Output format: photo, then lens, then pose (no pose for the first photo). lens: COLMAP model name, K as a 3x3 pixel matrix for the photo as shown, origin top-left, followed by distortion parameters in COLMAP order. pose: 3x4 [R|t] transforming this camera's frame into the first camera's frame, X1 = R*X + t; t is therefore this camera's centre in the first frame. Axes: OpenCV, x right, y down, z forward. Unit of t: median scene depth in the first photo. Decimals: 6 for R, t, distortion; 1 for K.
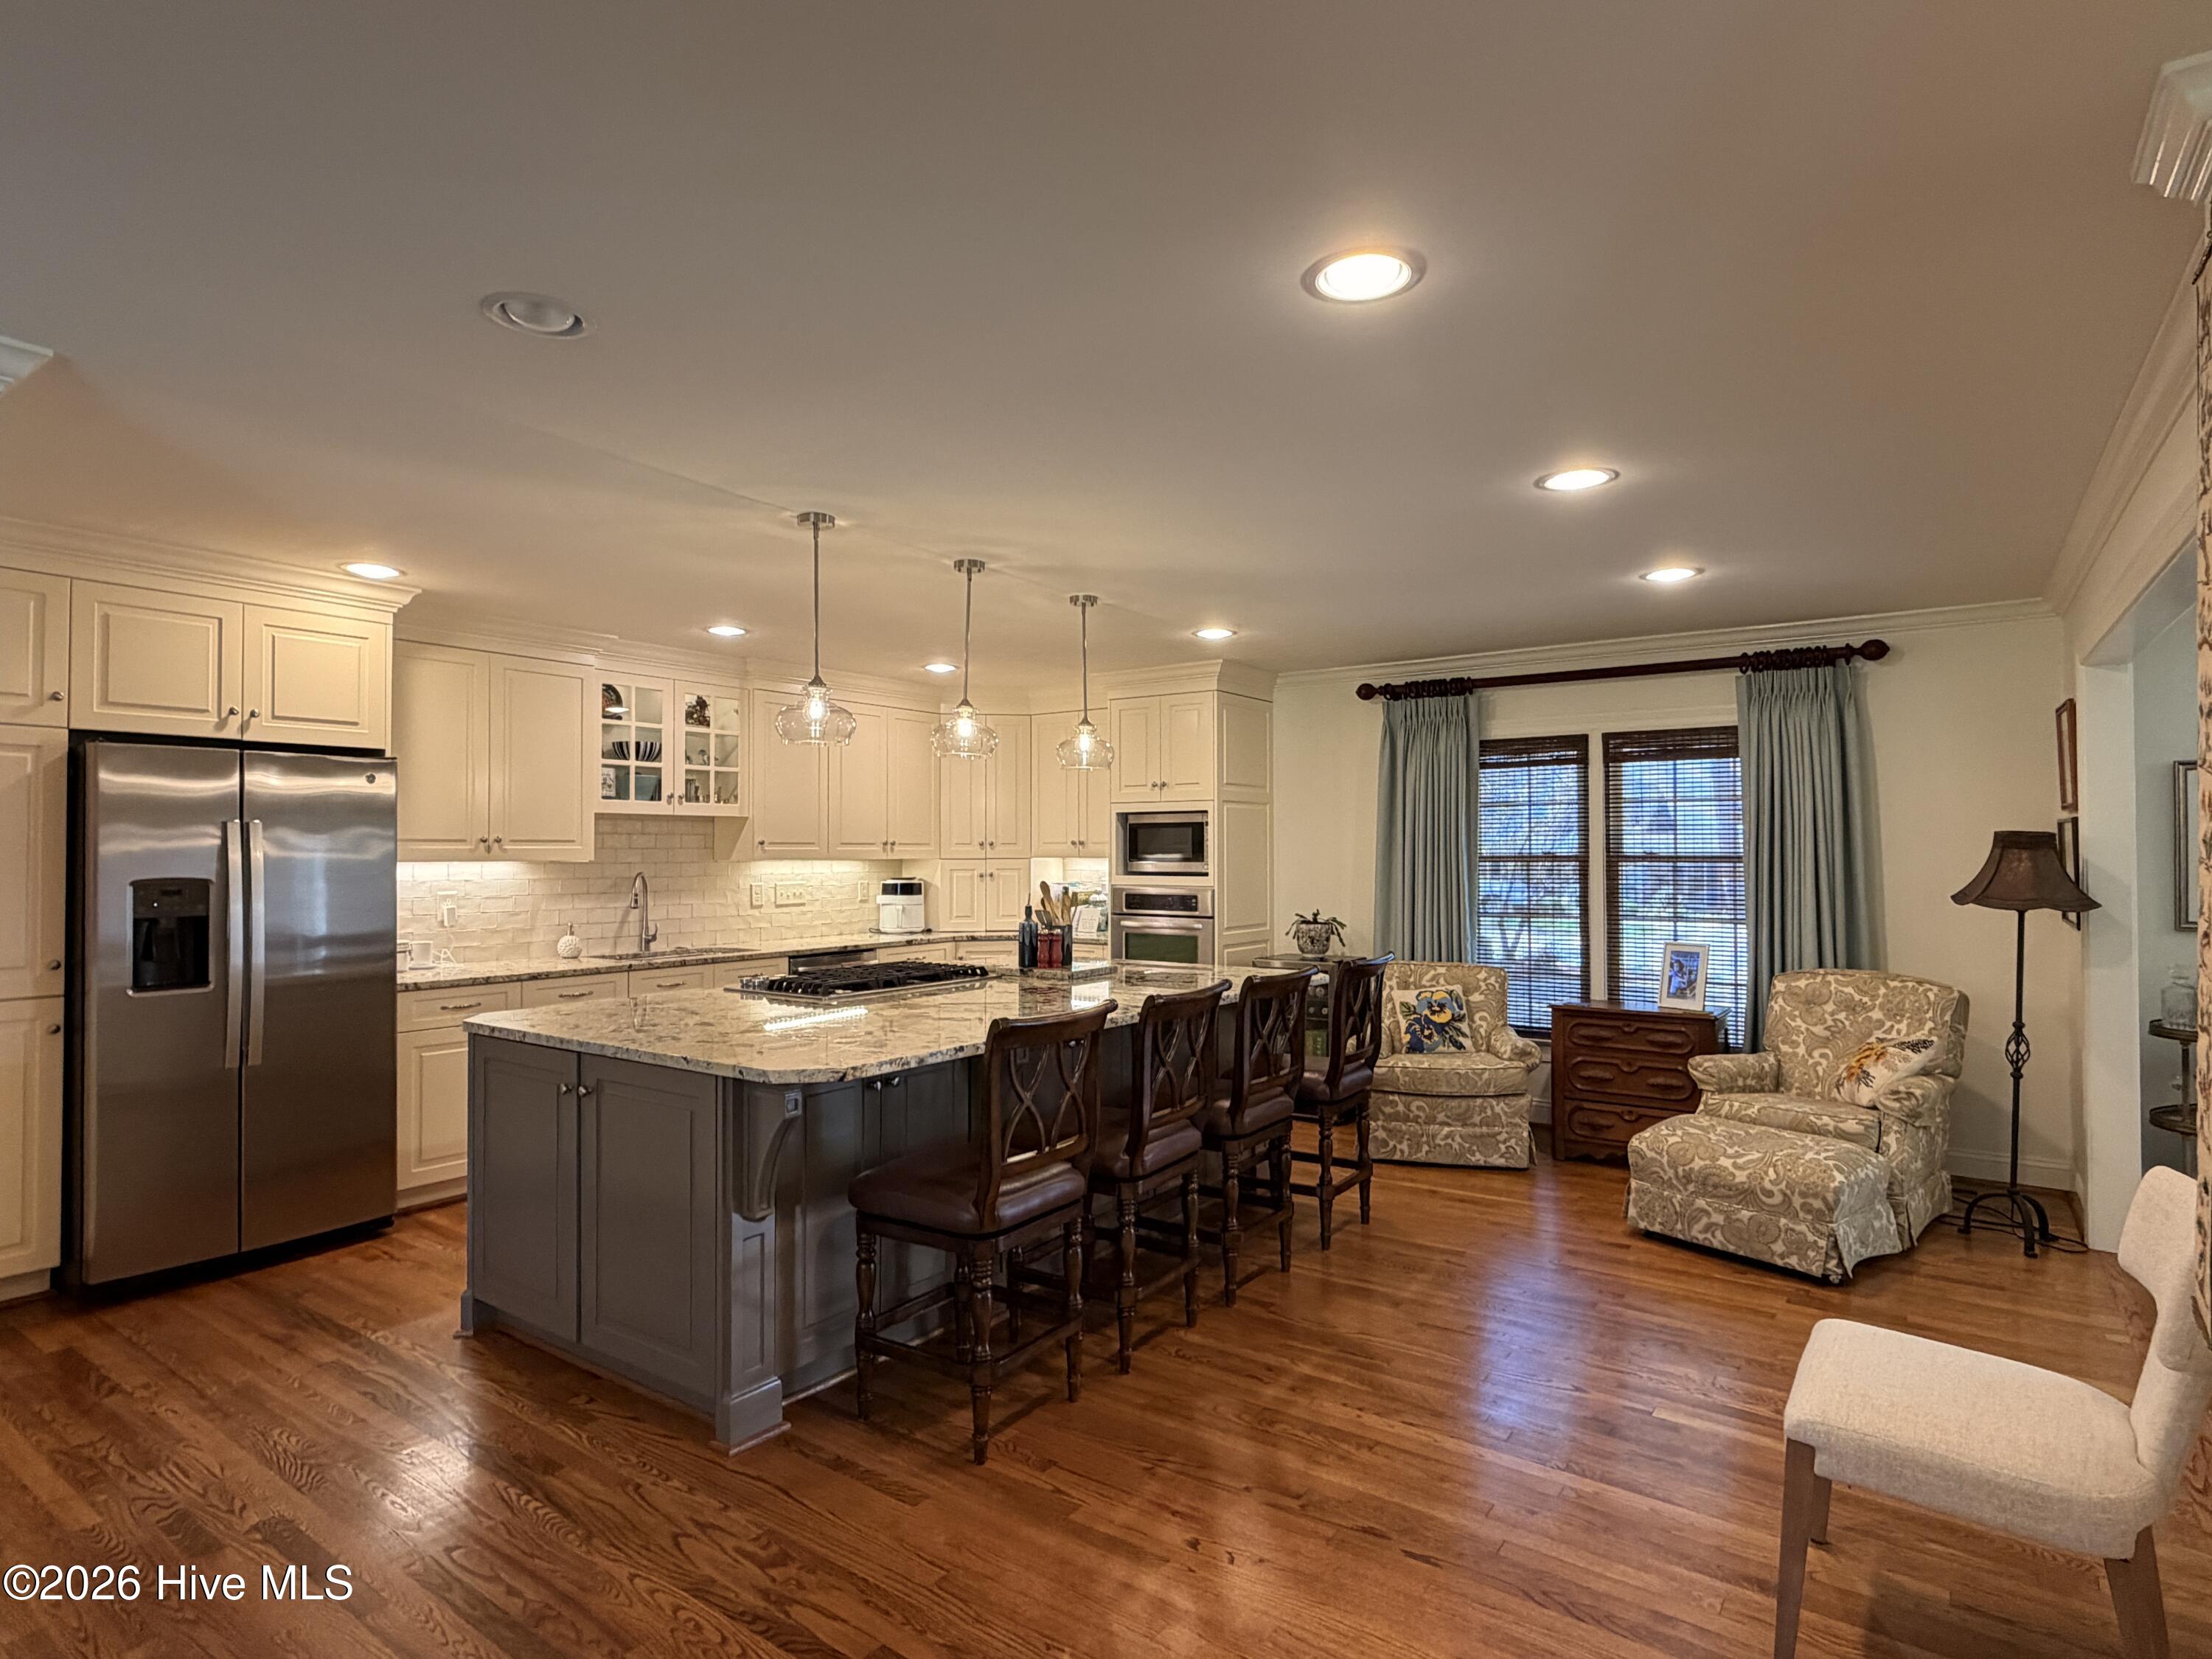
lens RADIAL K [[1182.9, 0, 1094.2], [0, 1182.9, 829.2], [0, 0, 1]] dist [0.005518, -0.000236]
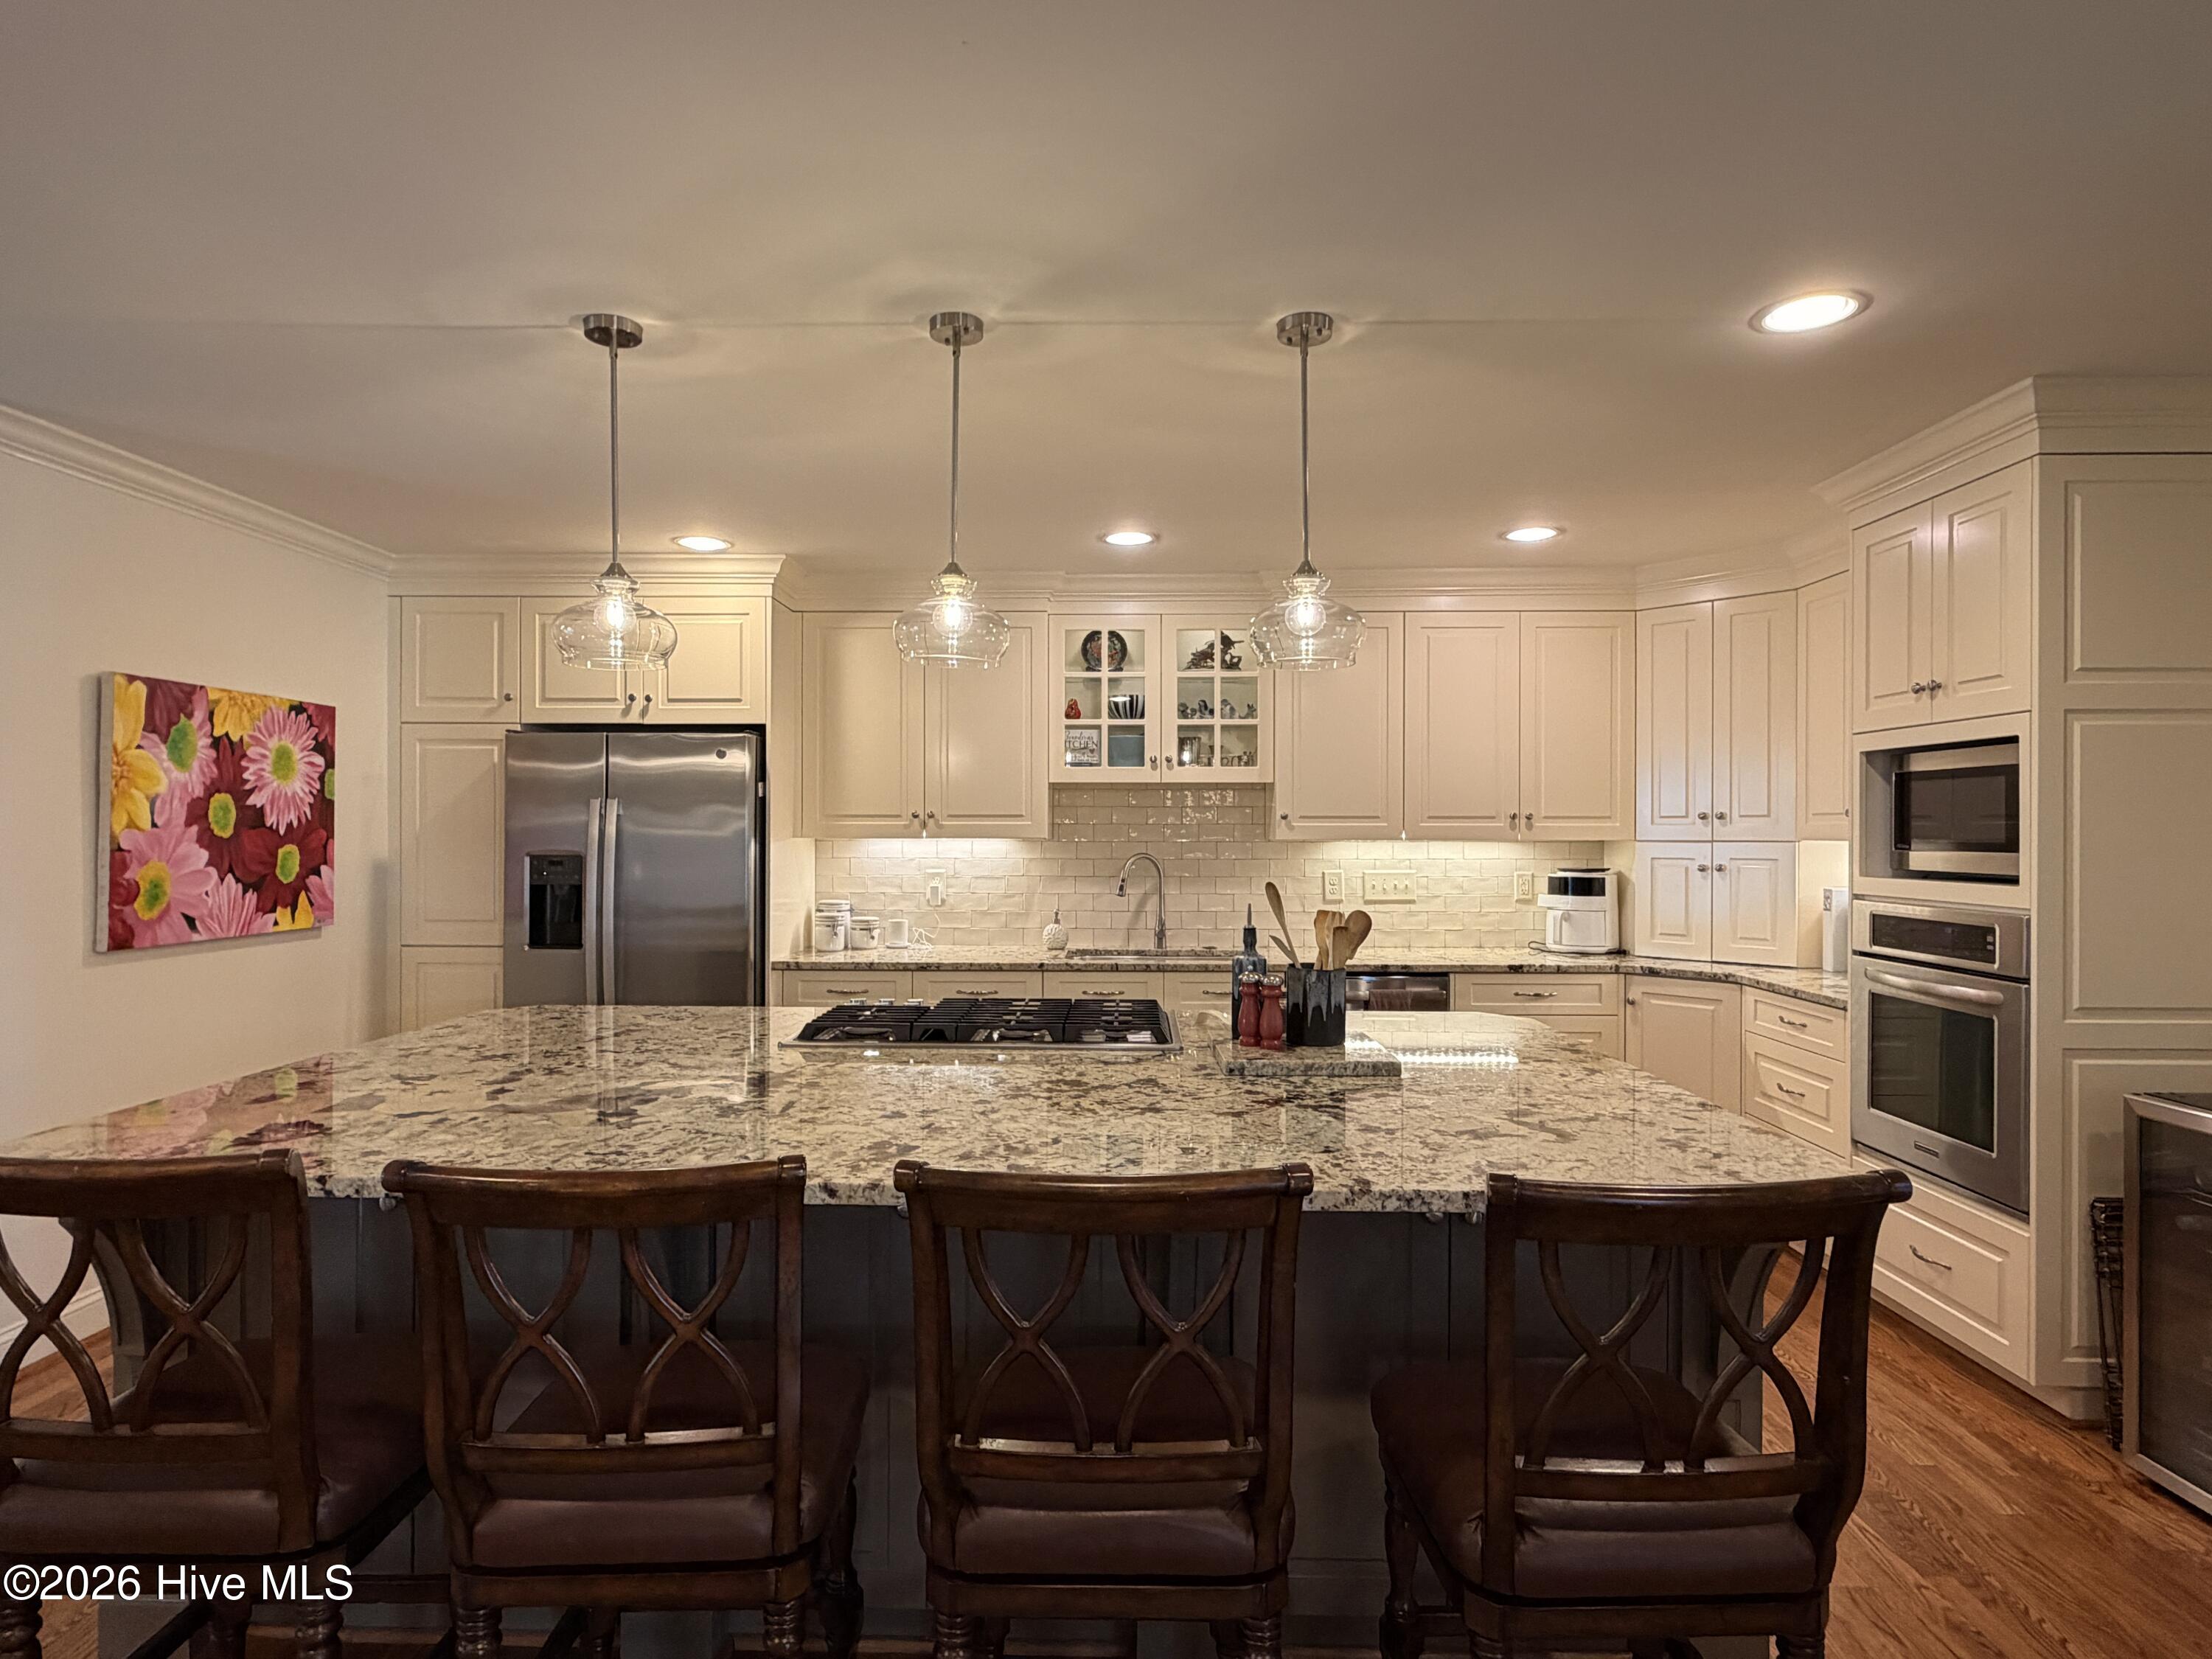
lens RADIAL K [[1182.9, 0, 1107.9], [0, 1182.9, 836.7], [0, 0, 1]] dist [0.005518, -0.000236]
pose [[0.565906, 0.006544, -0.824444, 0.291283], [0.013699, 0.999756, 0.017339, 0.010393], [0.824356, -0.021106, 0.565678, 0.518991]]
